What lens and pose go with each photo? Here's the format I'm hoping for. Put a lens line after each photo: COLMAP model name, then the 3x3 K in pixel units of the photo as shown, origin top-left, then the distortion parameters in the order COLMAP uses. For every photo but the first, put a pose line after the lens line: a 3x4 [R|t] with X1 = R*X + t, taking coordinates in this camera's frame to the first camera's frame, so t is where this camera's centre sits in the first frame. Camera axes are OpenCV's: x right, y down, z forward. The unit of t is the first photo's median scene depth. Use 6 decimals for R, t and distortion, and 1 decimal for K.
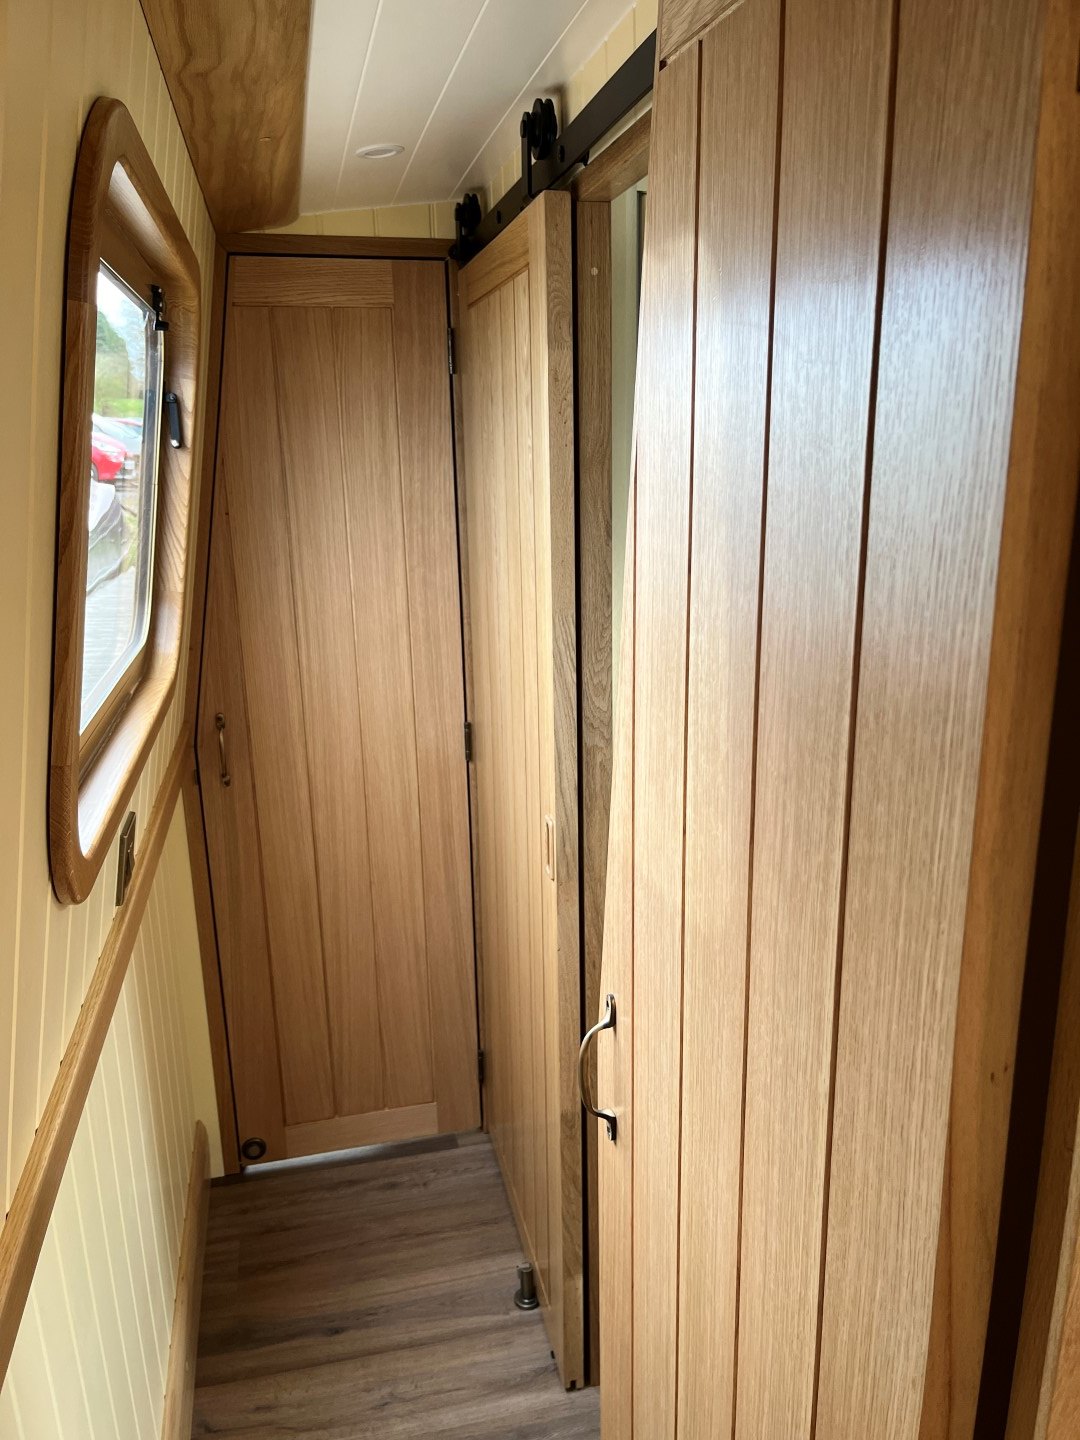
lens RADIAL K [[1090.7, 0, 546.1], [0, 1090.7, 731.1], [0, 0, 1]] dist [0.058252, -0.076794]
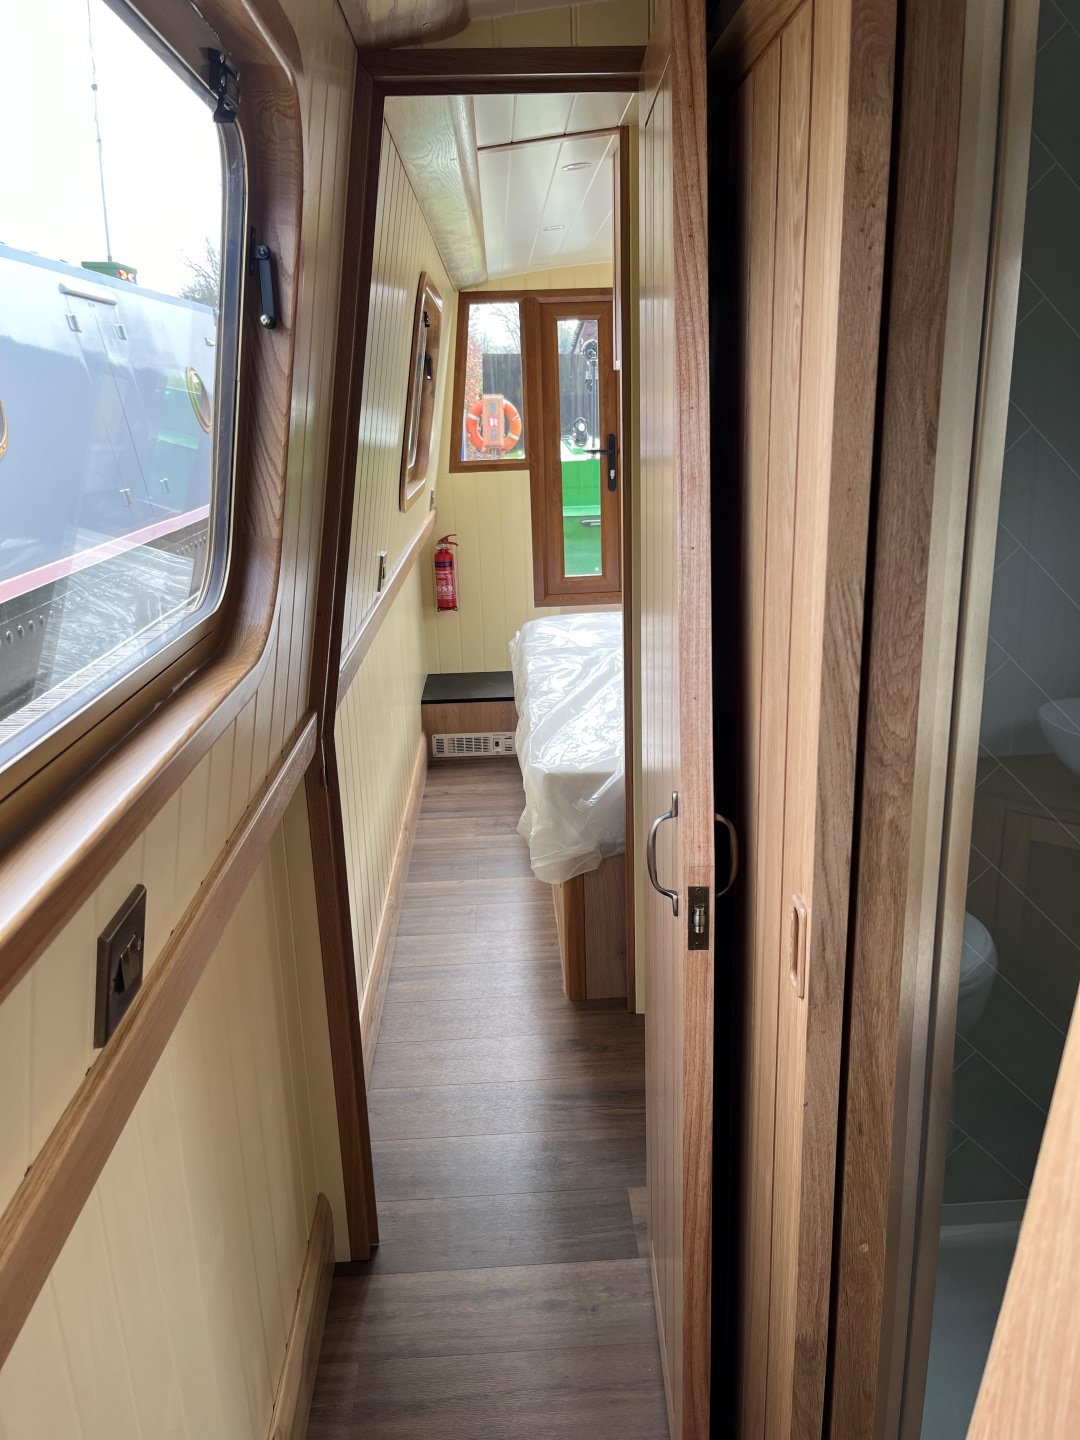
lens RADIAL K [[1090.7, 0, 536.9], [0, 1090.7, 721.9], [0, 0, 1]] dist [0.058252, -0.076794]
pose [[0.982041, 0.041094, -0.184140, -0.034918], [-0.035515, 0.998808, 0.033496, -0.040679], [0.185297, -0.026355, 0.982329, 0.355390]]
